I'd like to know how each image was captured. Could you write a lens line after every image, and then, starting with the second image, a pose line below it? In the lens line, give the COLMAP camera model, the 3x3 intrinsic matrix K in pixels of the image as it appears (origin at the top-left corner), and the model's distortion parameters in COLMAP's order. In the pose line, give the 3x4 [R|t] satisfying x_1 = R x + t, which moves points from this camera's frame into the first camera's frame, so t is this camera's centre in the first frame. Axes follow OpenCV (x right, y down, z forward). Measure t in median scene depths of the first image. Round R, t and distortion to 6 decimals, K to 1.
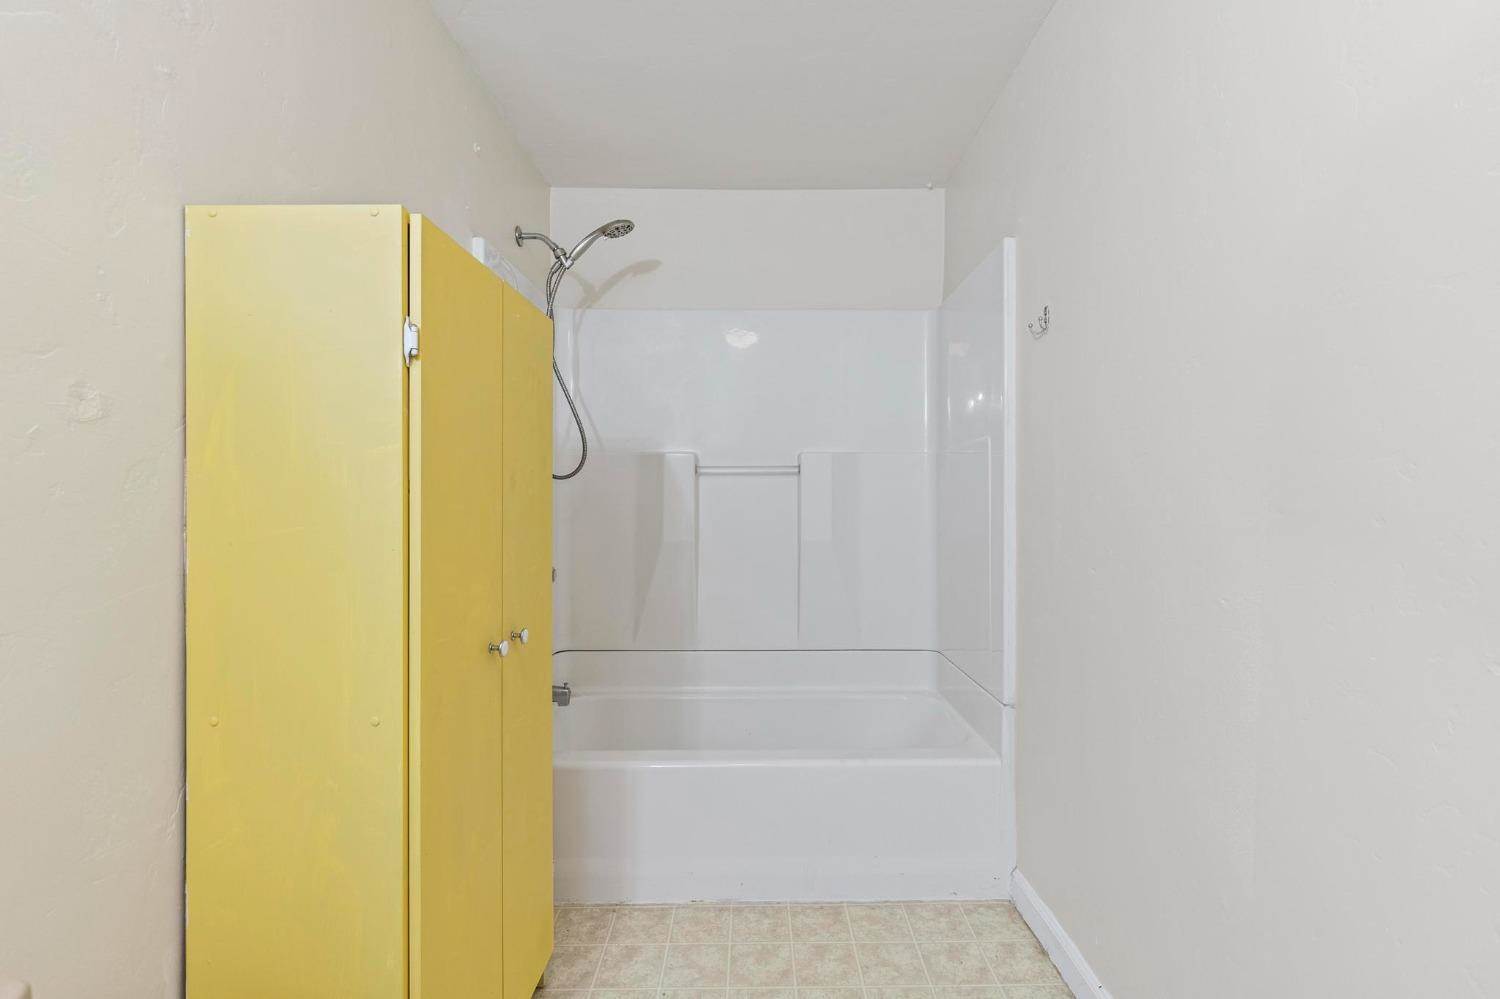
lens RADIAL K [[679.4, 0, 755.1], [0, 679.4, 498.0], [0, 0, 1]] dist [0.006388, -0.000219]
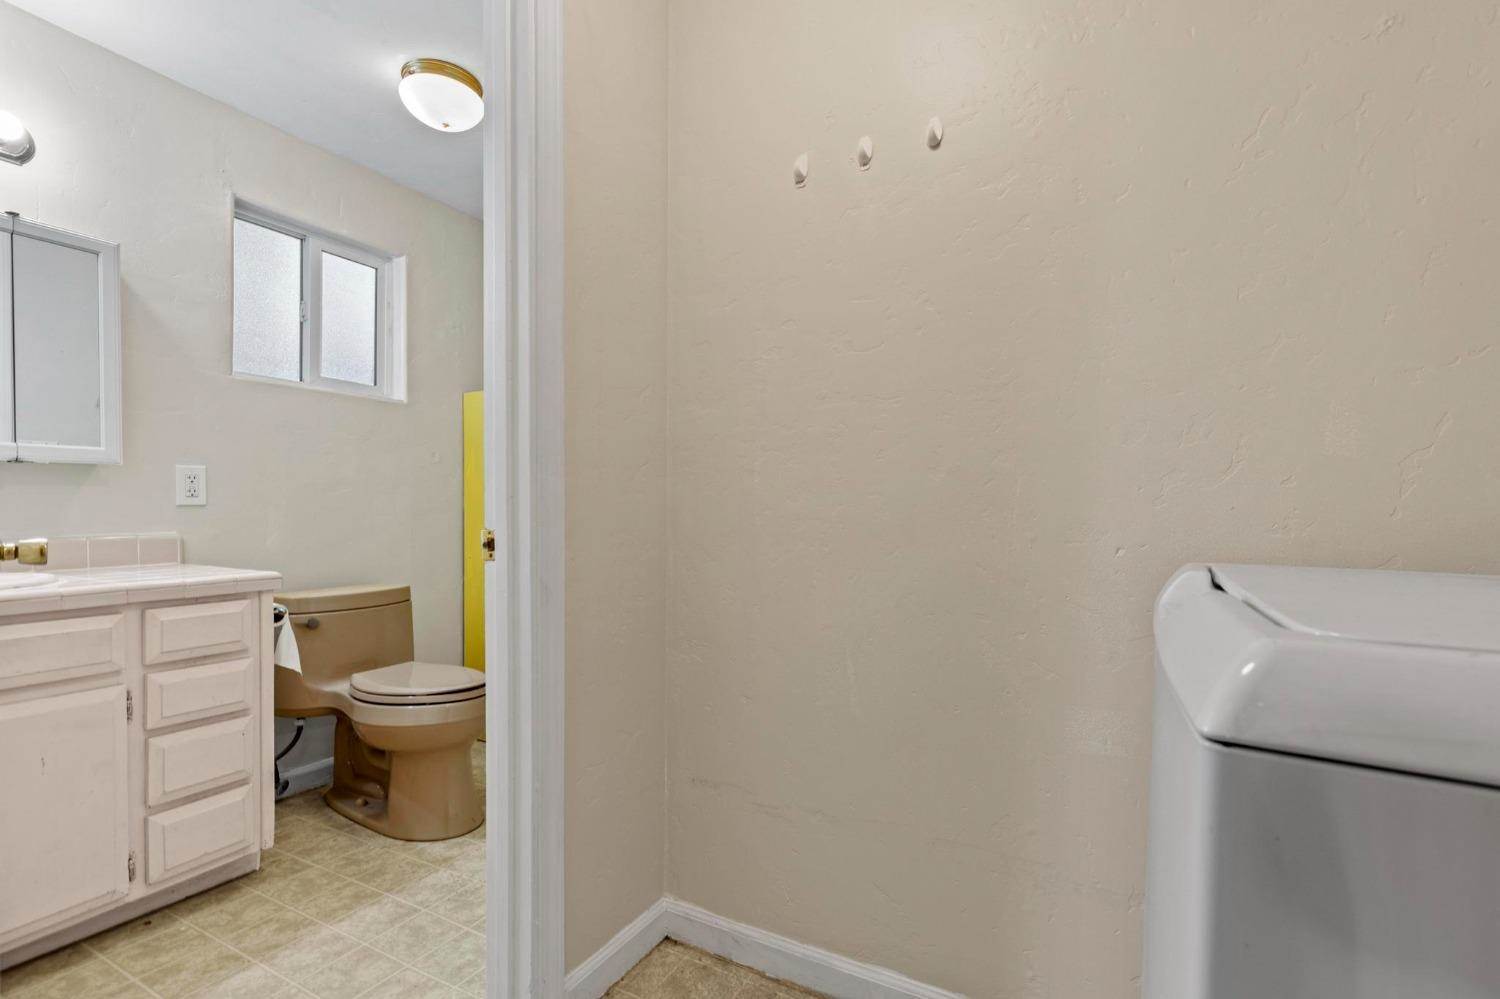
lens RADIAL K [[678.1, 0, 749.3], [0, 678.1, 518.1], [0, 0, 1]] dist [0.002582, 0.004836]
pose [[0.874035, 0.013518, -0.485674, 0.815872], [-0.007544, 0.999870, 0.014253, 0.042672], [0.485804, -0.008794, 0.874024, -0.488181]]
